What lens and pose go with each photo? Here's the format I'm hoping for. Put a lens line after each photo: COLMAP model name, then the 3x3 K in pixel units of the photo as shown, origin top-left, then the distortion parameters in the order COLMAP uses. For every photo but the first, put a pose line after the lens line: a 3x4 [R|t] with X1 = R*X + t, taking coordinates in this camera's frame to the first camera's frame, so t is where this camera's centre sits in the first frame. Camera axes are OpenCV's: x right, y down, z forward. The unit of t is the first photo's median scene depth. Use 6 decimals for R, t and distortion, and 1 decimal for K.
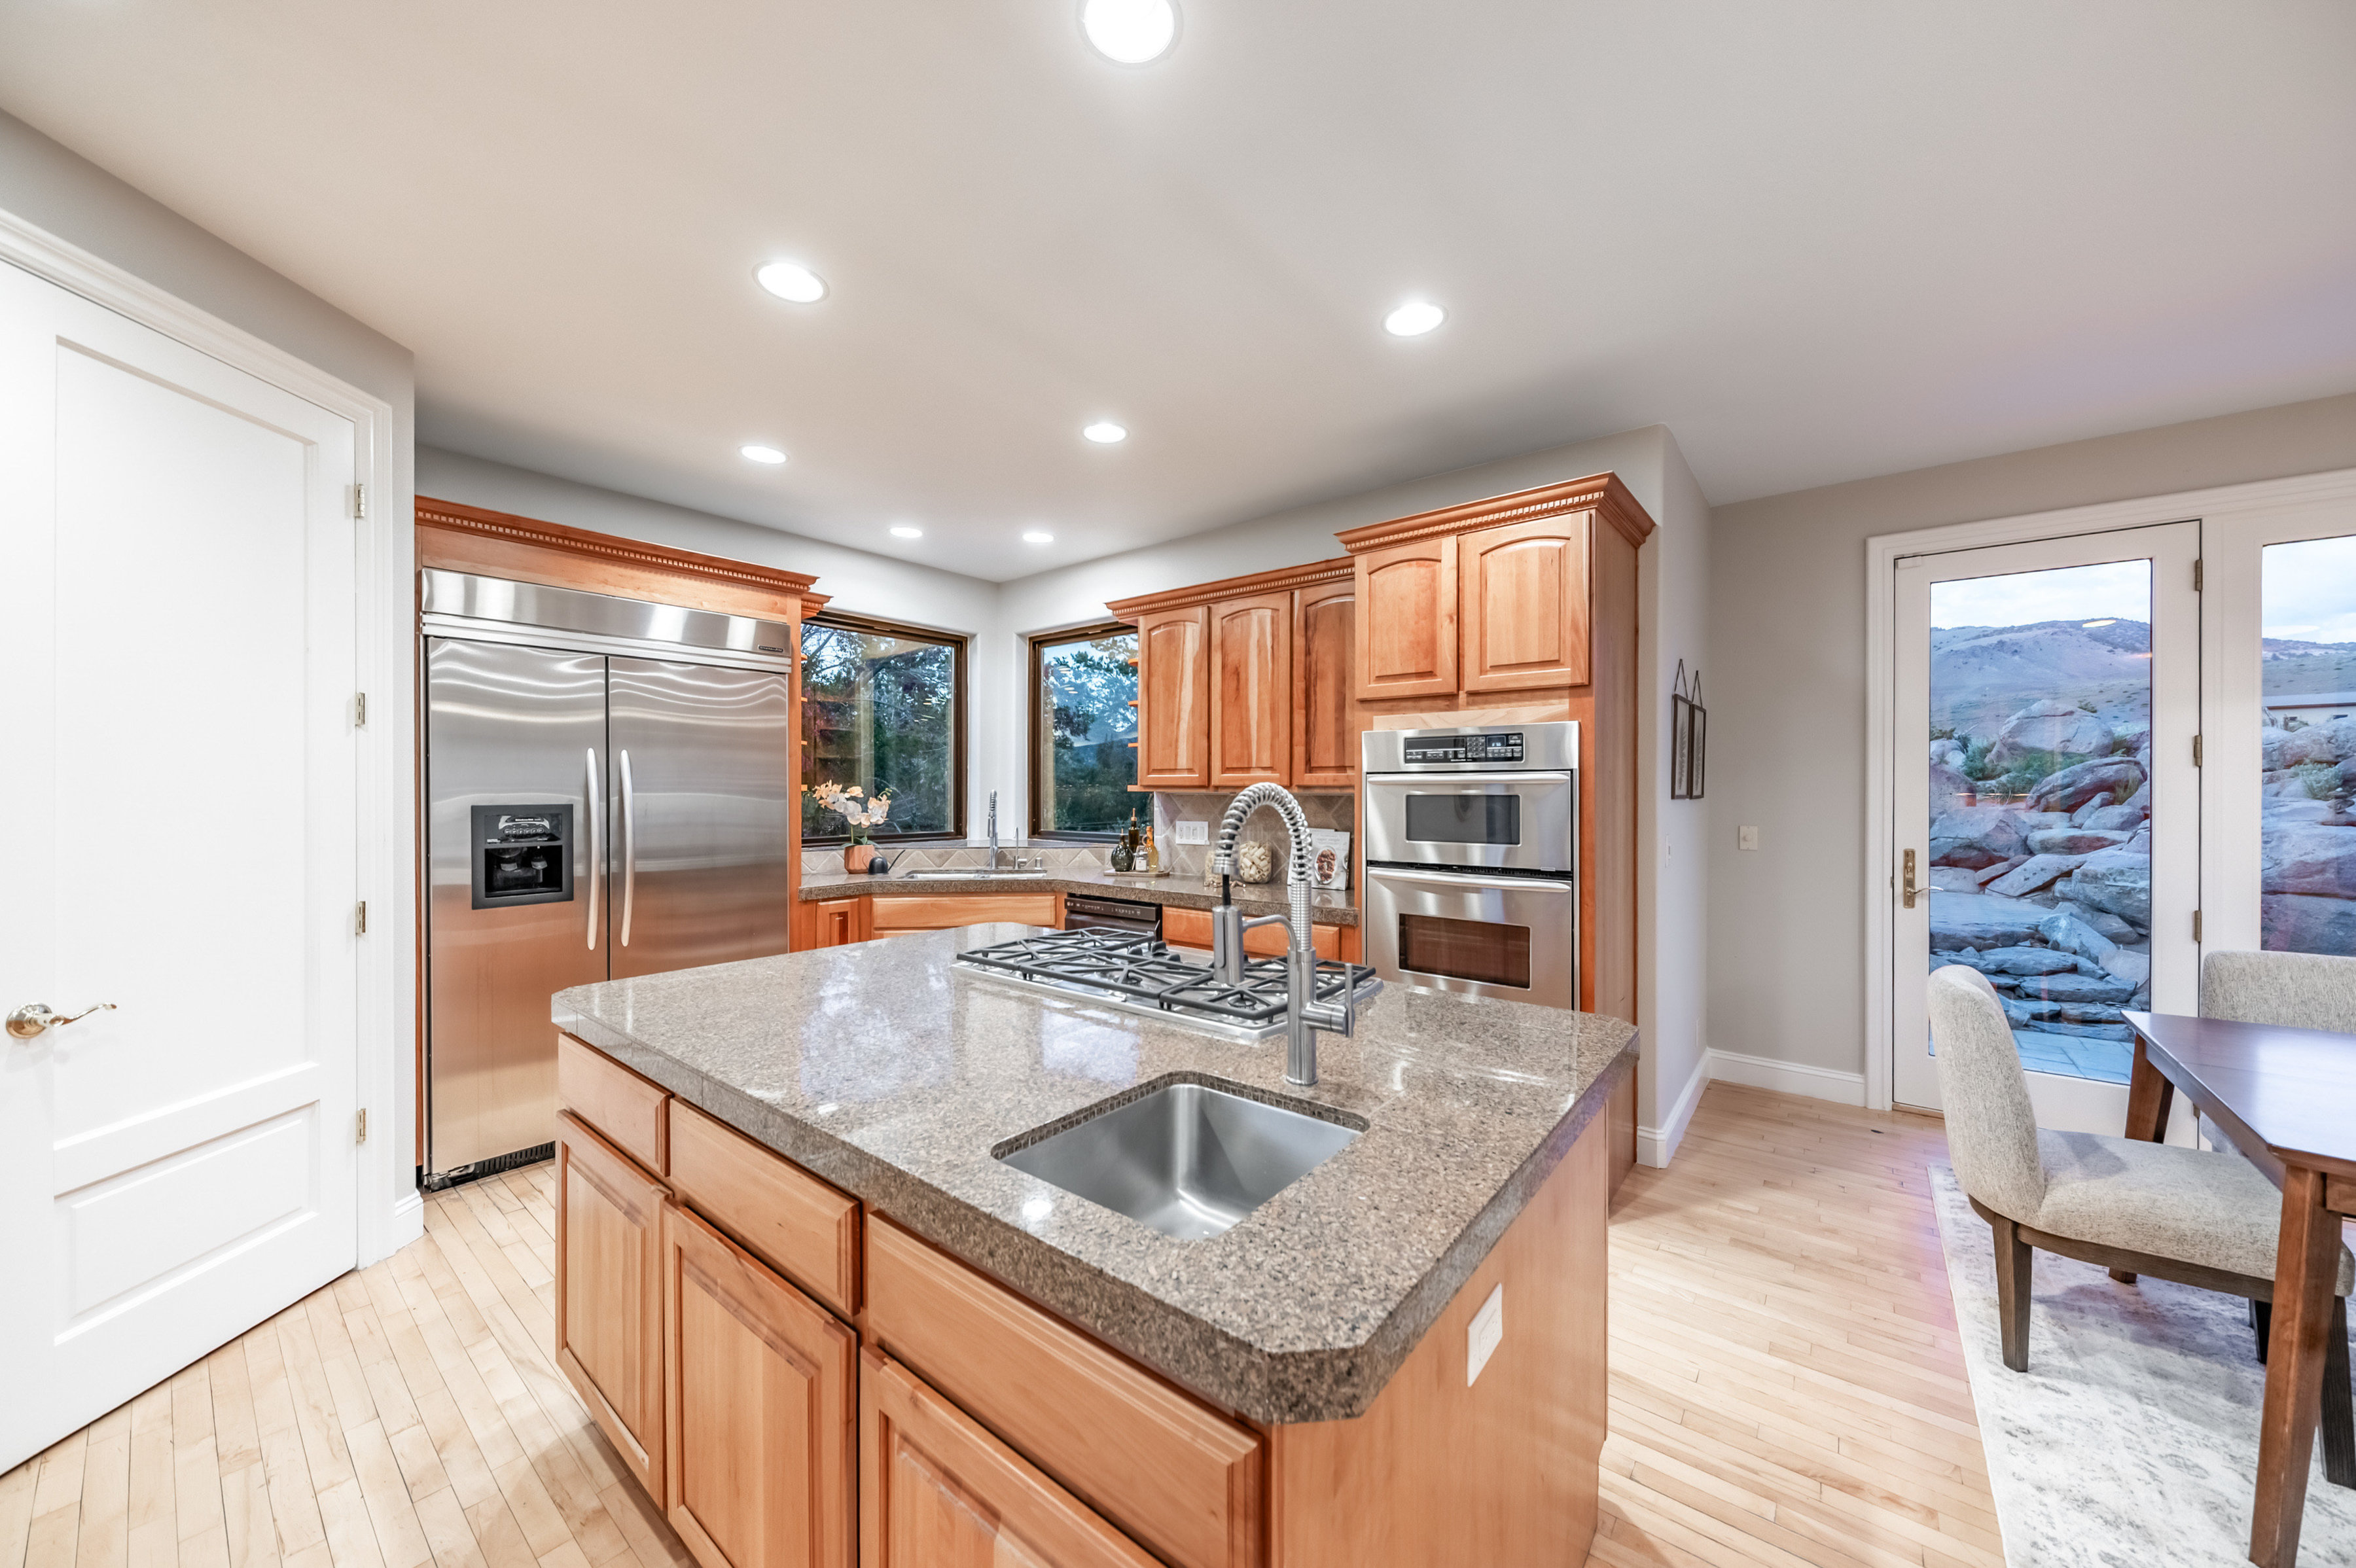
lens RADIAL K [[826.3, 0, 1202.0], [0, 826.3, 785.1], [0, 0, 1]] dist [0.005088, -0.000177]
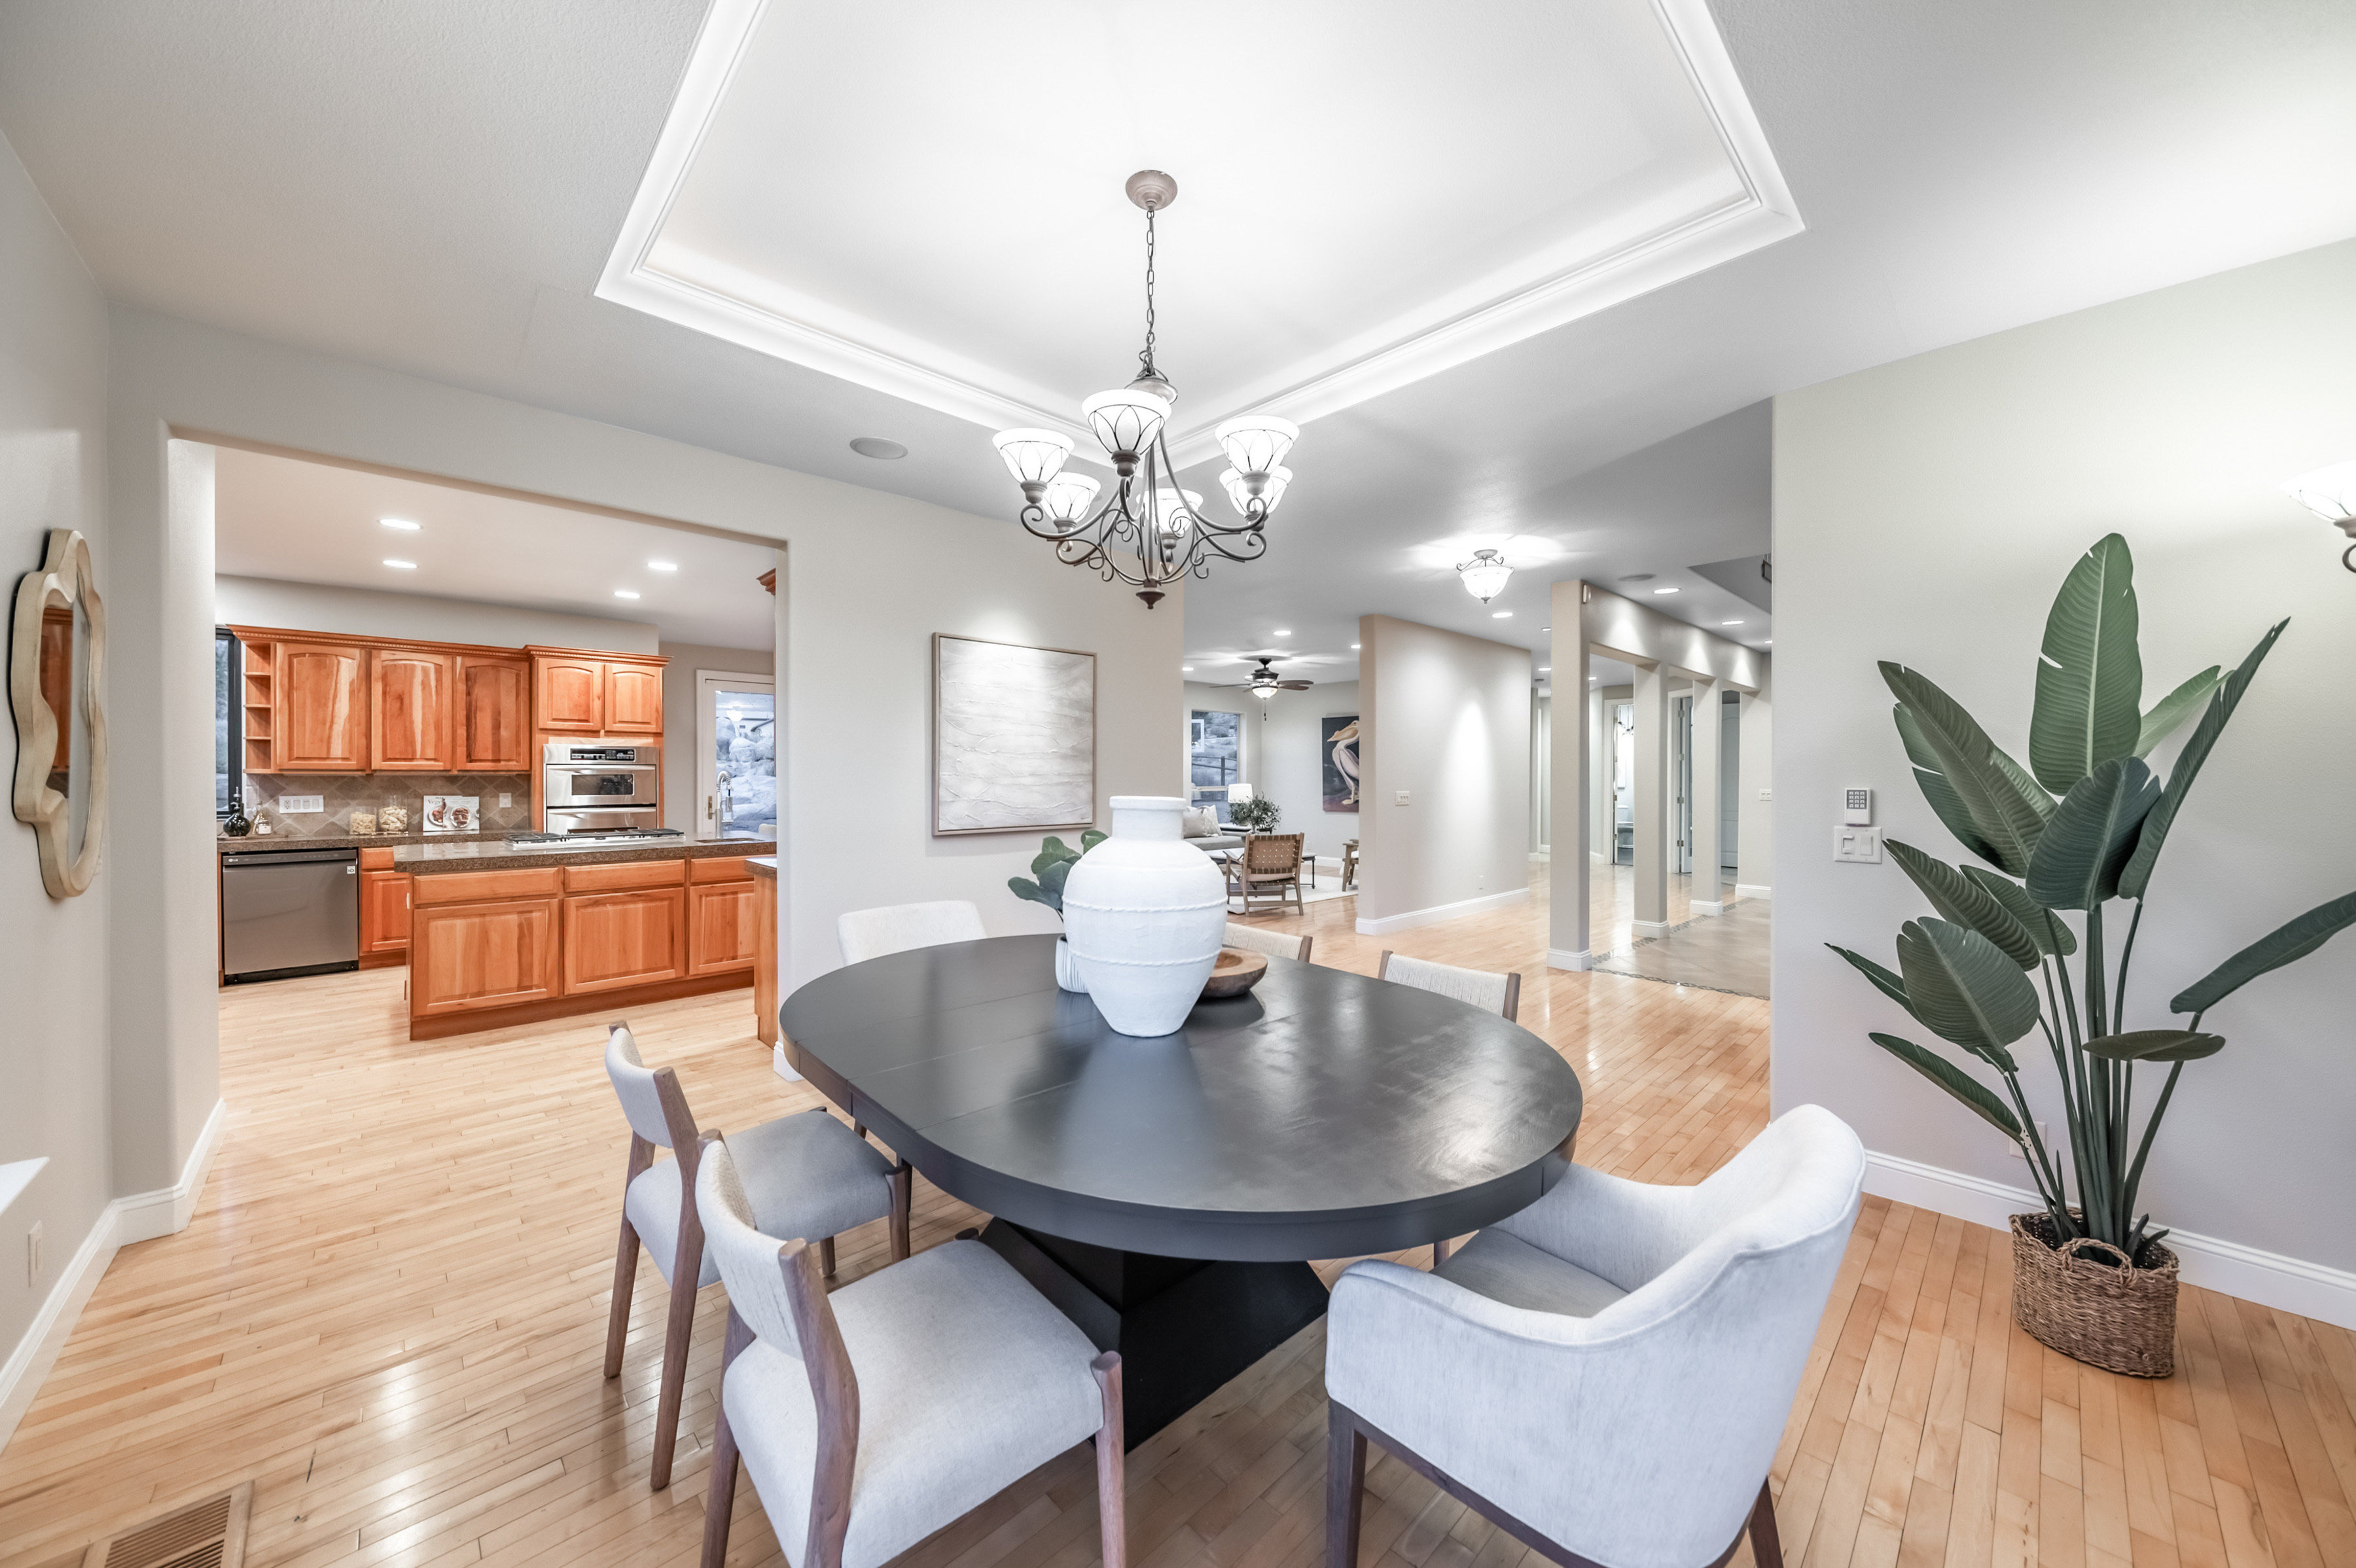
lens RADIAL K [[826.3, 0, 1188.0], [0, 826.3, 779.6], [0, 0, 1]] dist [0.005088, -0.000177]
pose [[0.129822, -0.007562, 0.991508, -1.407325], [-0.006106, 0.999946, 0.008425, -0.003123], [-0.991518, -0.007148, 0.129769, -0.735445]]
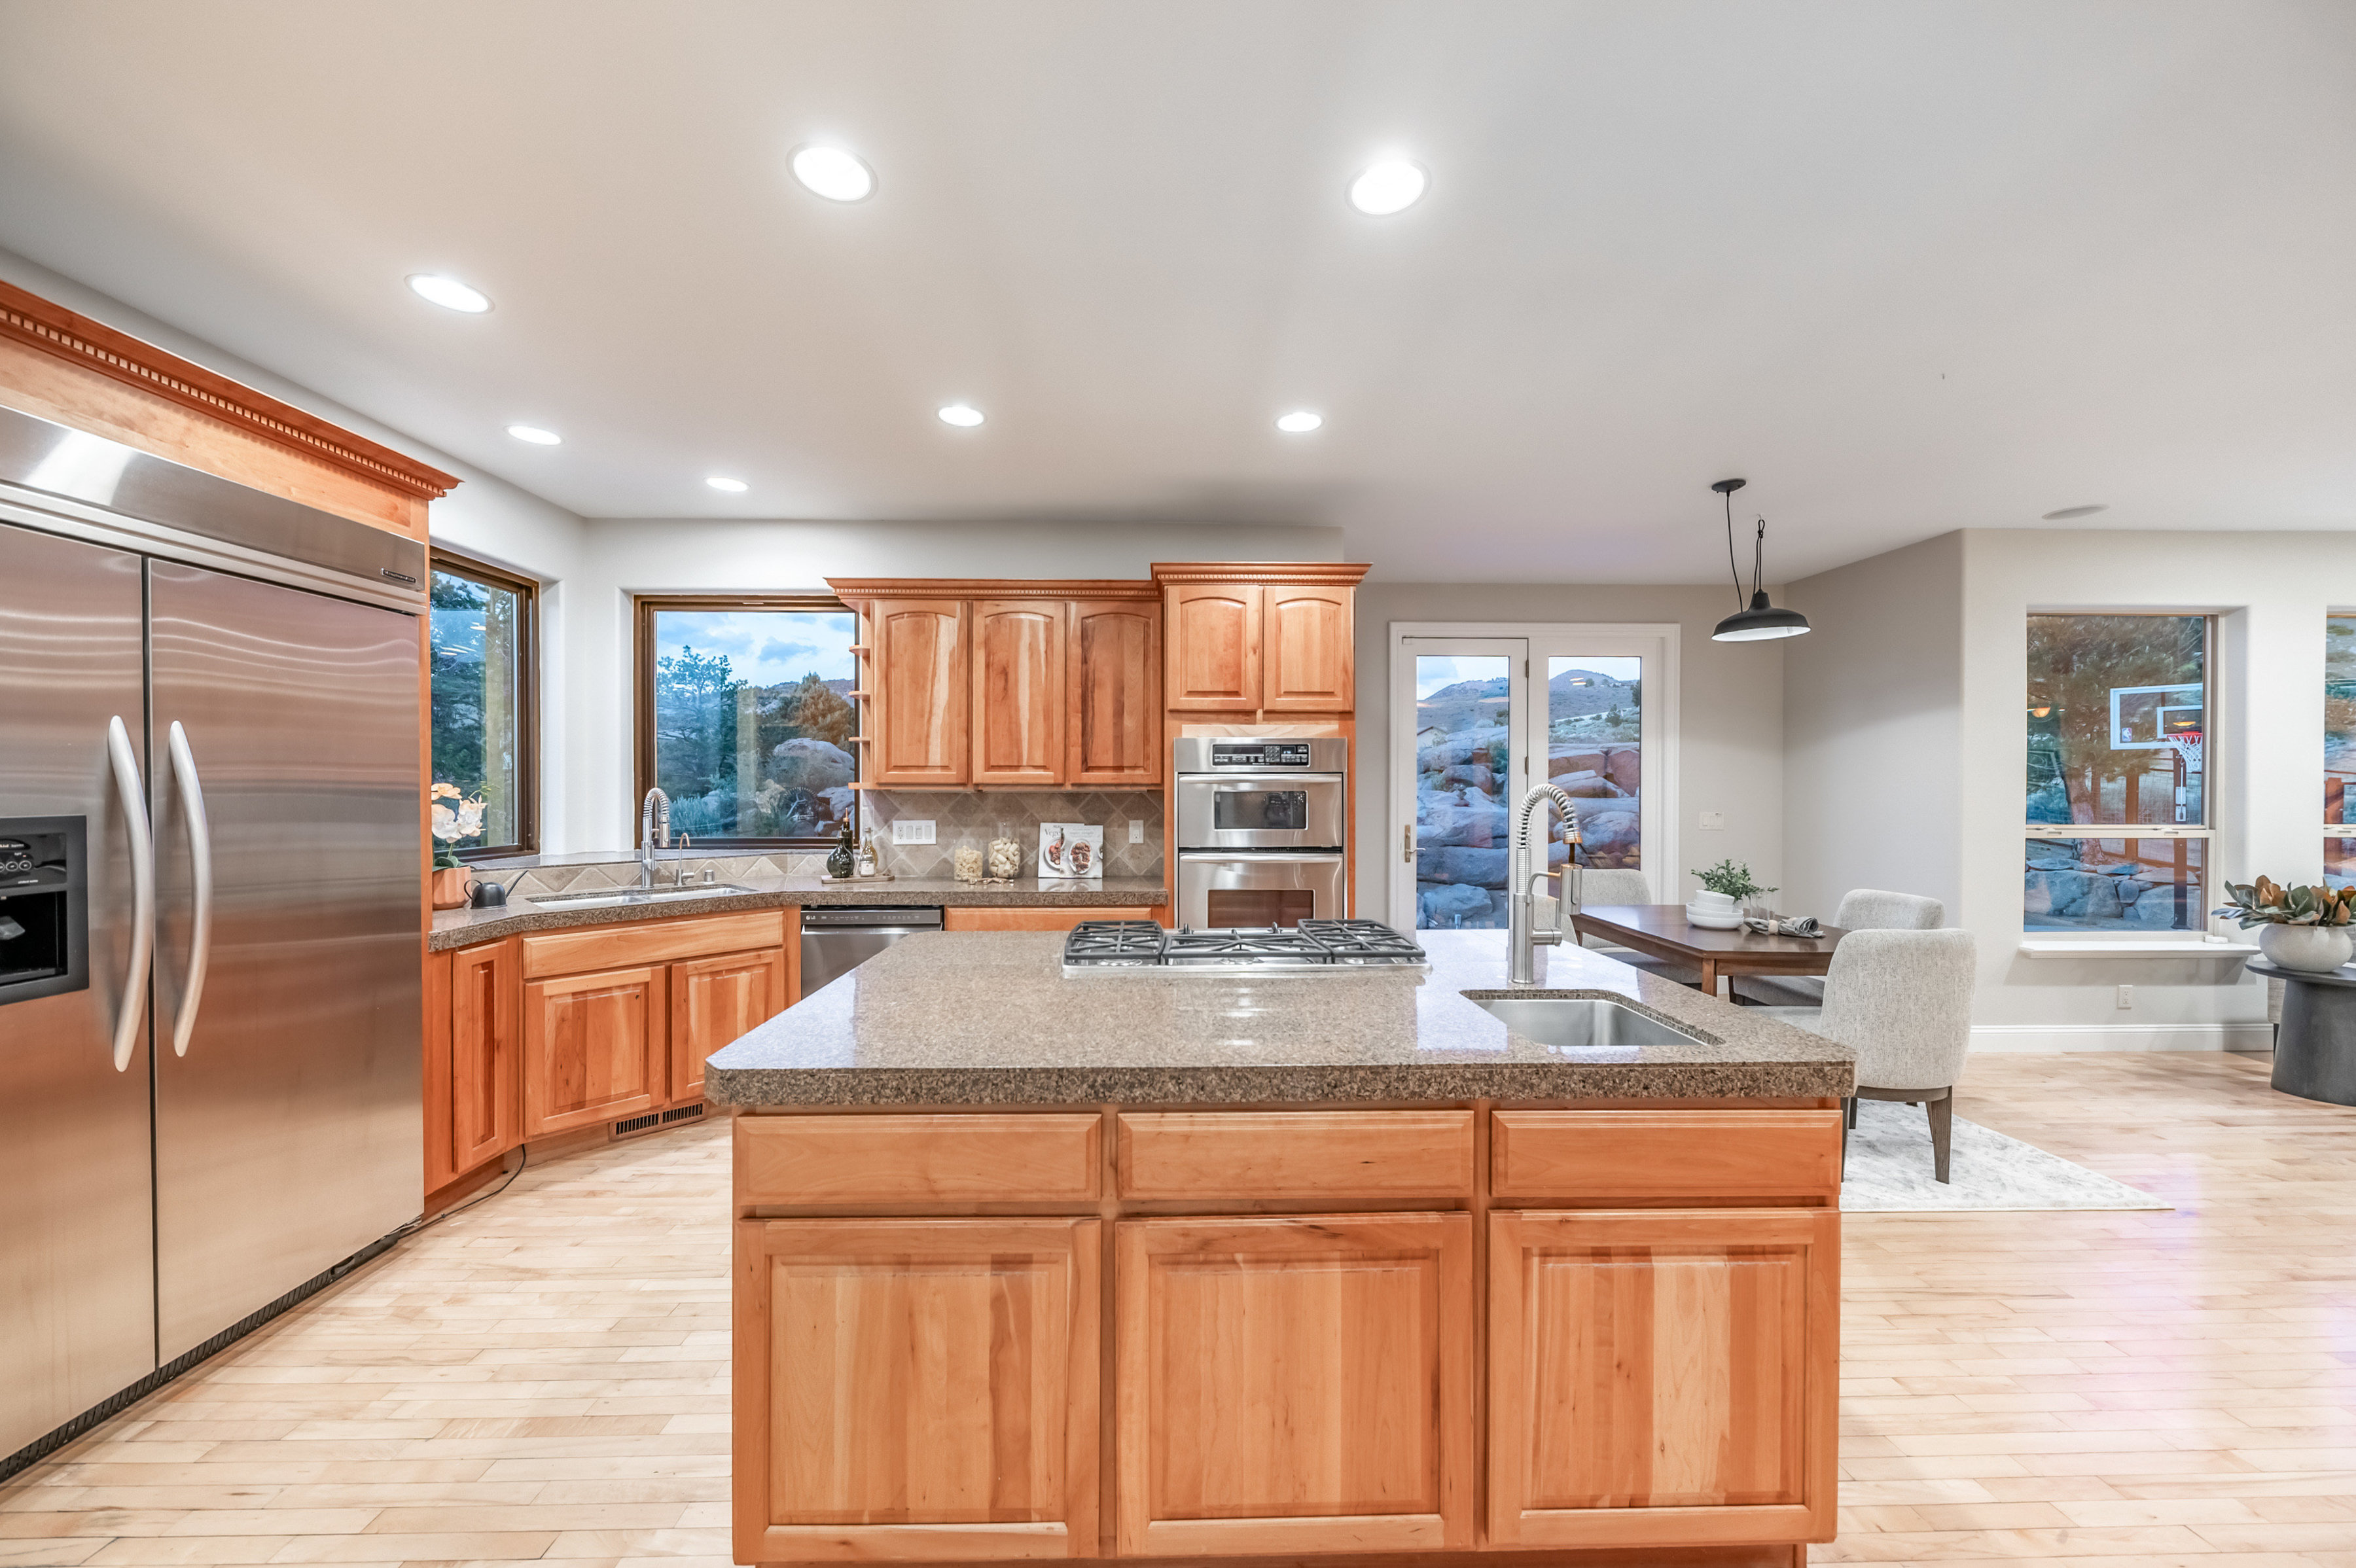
lens RADIAL K [[826.3, 0, 1169.3], [0, 826.3, 785.7], [0, 0, 1]] dist [0.005088, -0.000177]
pose [[0.769952, -0.000457, 0.638102, -0.475946], [-0.002702, 0.999988, 0.003977, -0.001150], [-0.638096, -0.004786, 0.769942, 0.090875]]
